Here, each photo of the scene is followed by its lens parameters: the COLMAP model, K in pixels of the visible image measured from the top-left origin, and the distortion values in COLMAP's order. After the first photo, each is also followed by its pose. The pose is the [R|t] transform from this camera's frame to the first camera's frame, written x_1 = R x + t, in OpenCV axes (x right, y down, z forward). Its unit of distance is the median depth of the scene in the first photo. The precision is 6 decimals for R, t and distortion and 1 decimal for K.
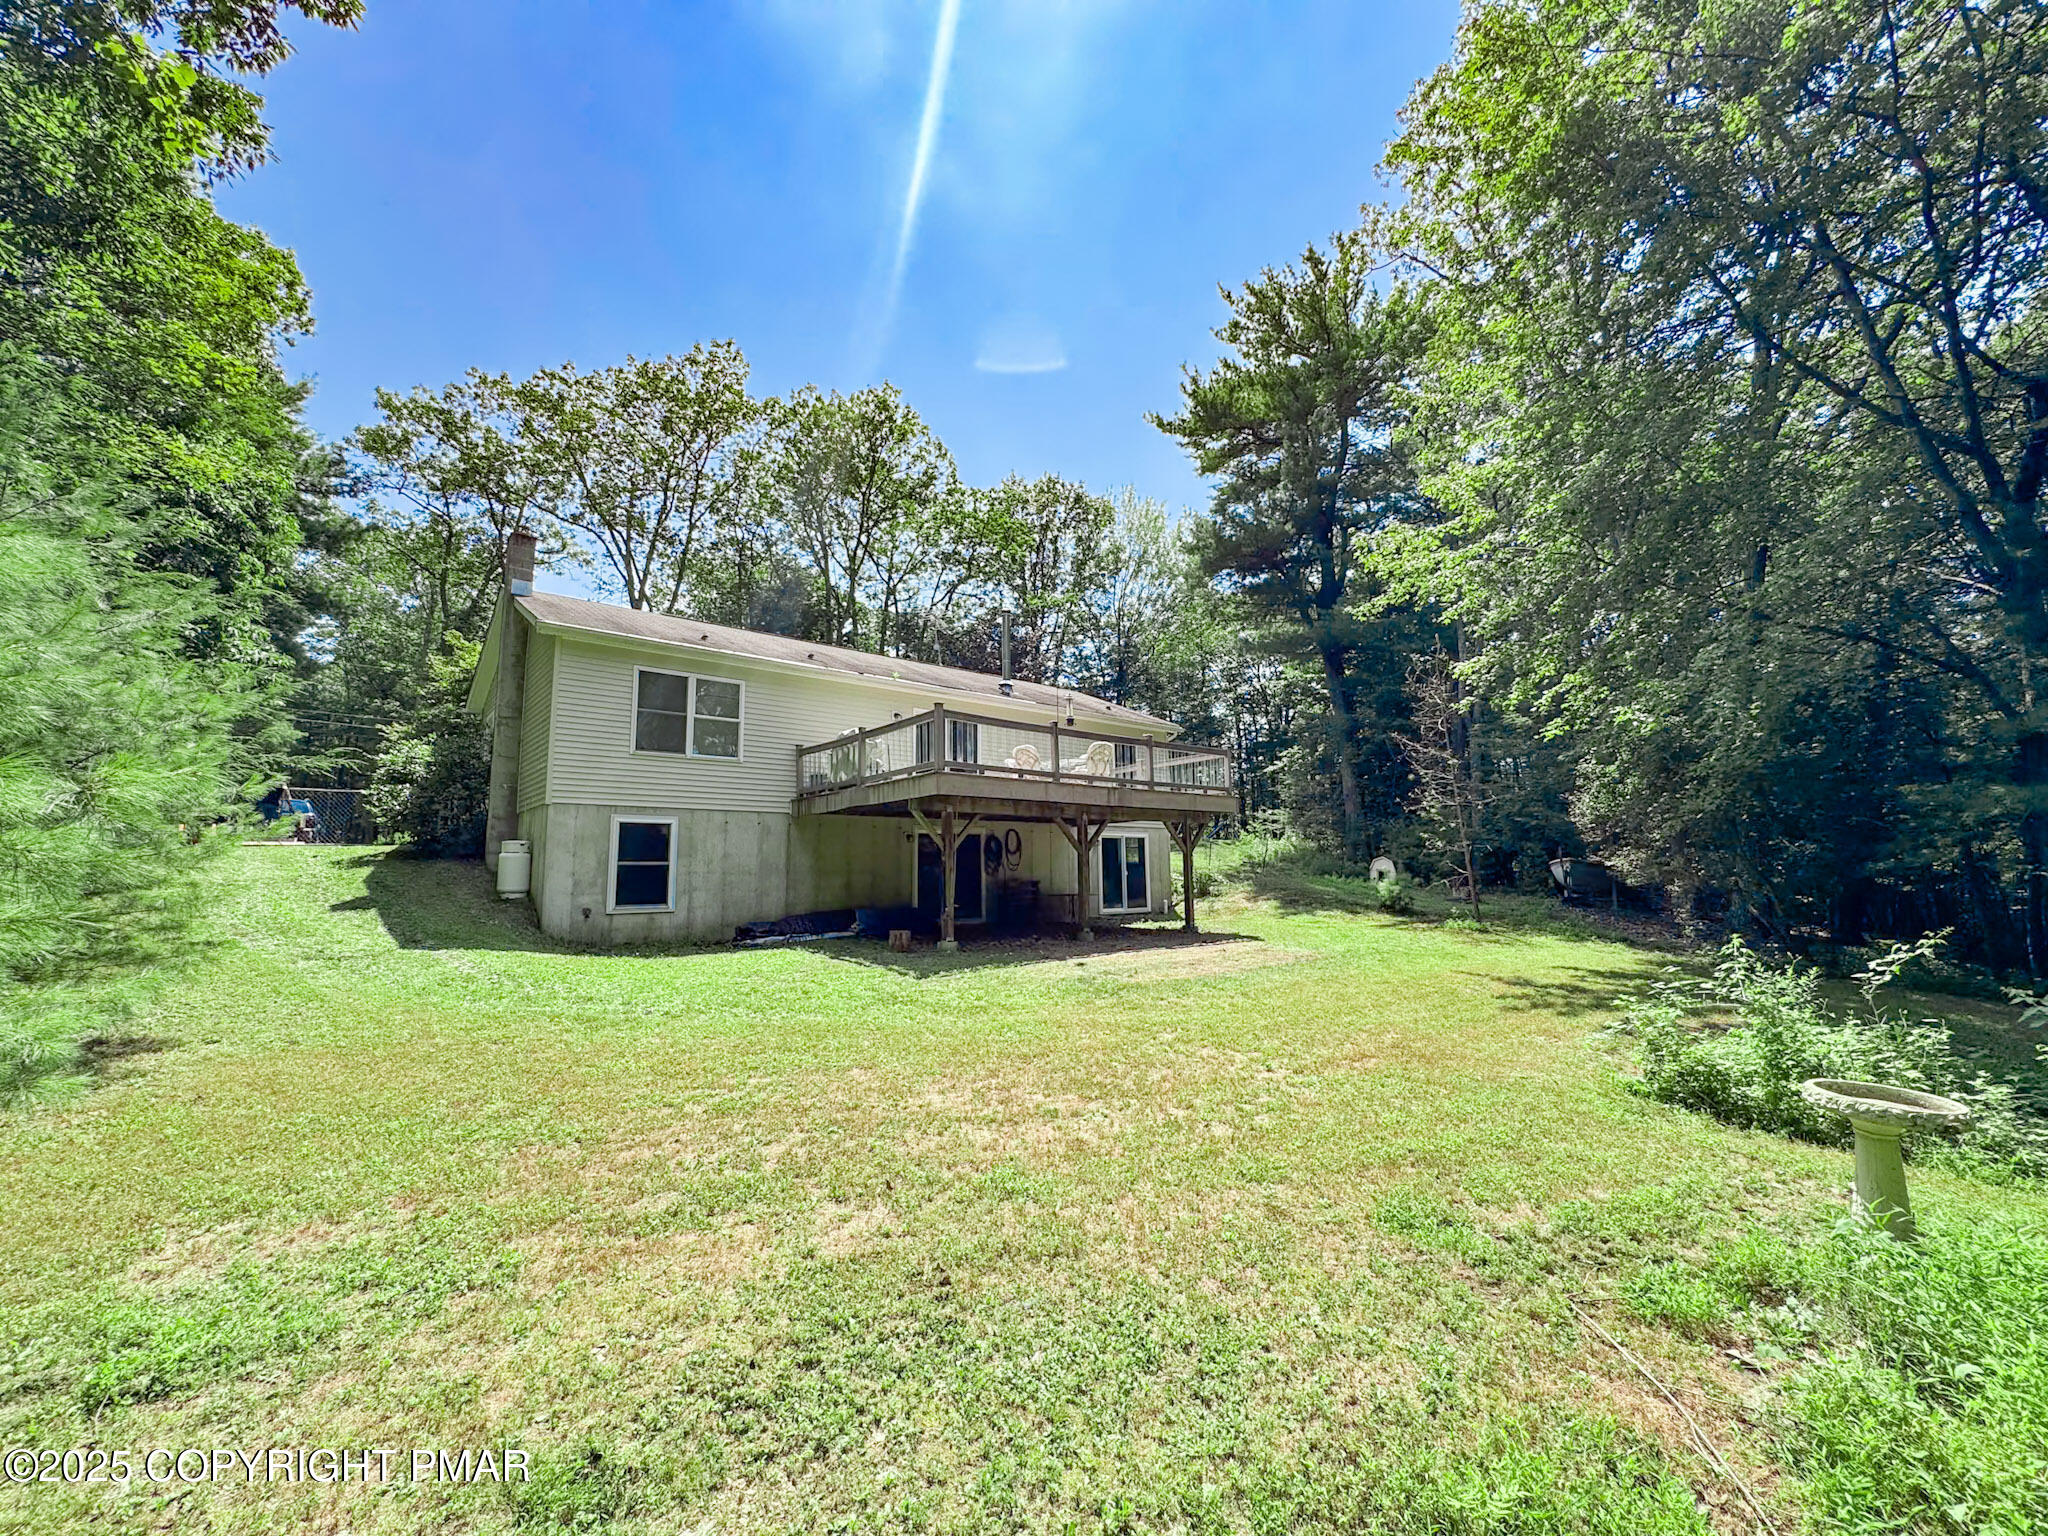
lens RADIAL K [[832.8, 0, 1024.0], [0, 832.8, 768.0], [0, 0, 1]] dist [-0.000664, -0.000130]
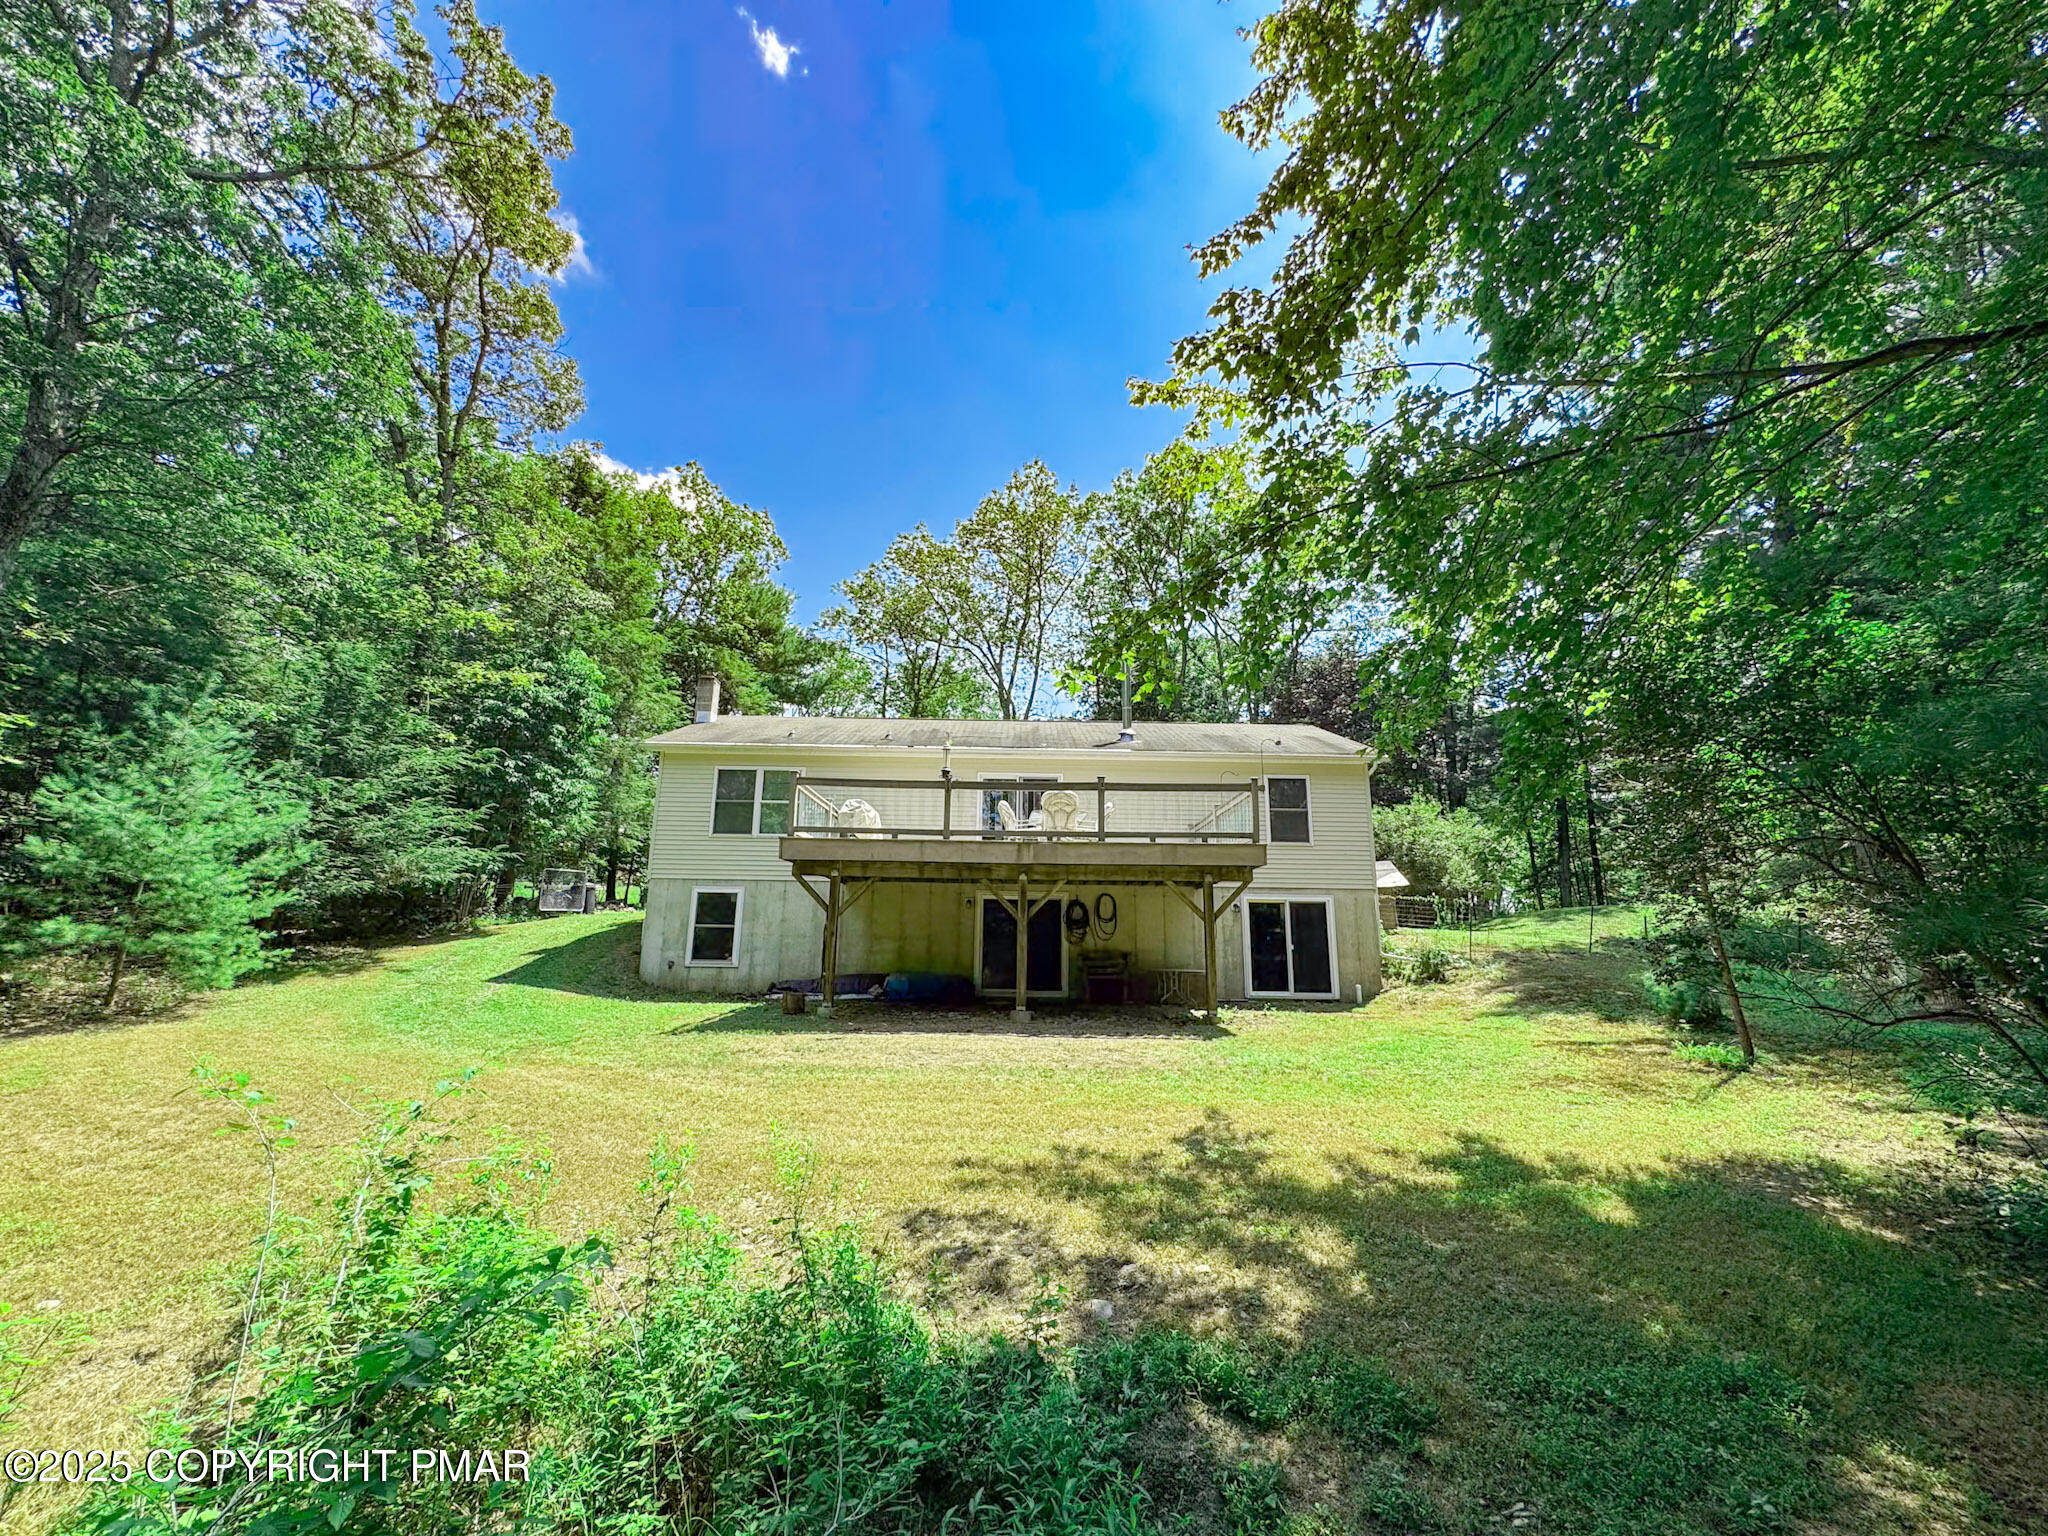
lens RADIAL K [[816.5, 0, 1024.0], [0, 816.5, 768.0], [0, 0, 1]] dist [-0.000979, -0.000379]
pose [[0.756247, -0.116151, -0.643893, 0.521894], [0.058521, 0.992180, -0.110245, 0.032812], [0.651663, 0.045691, 0.757131, 0.286428]]
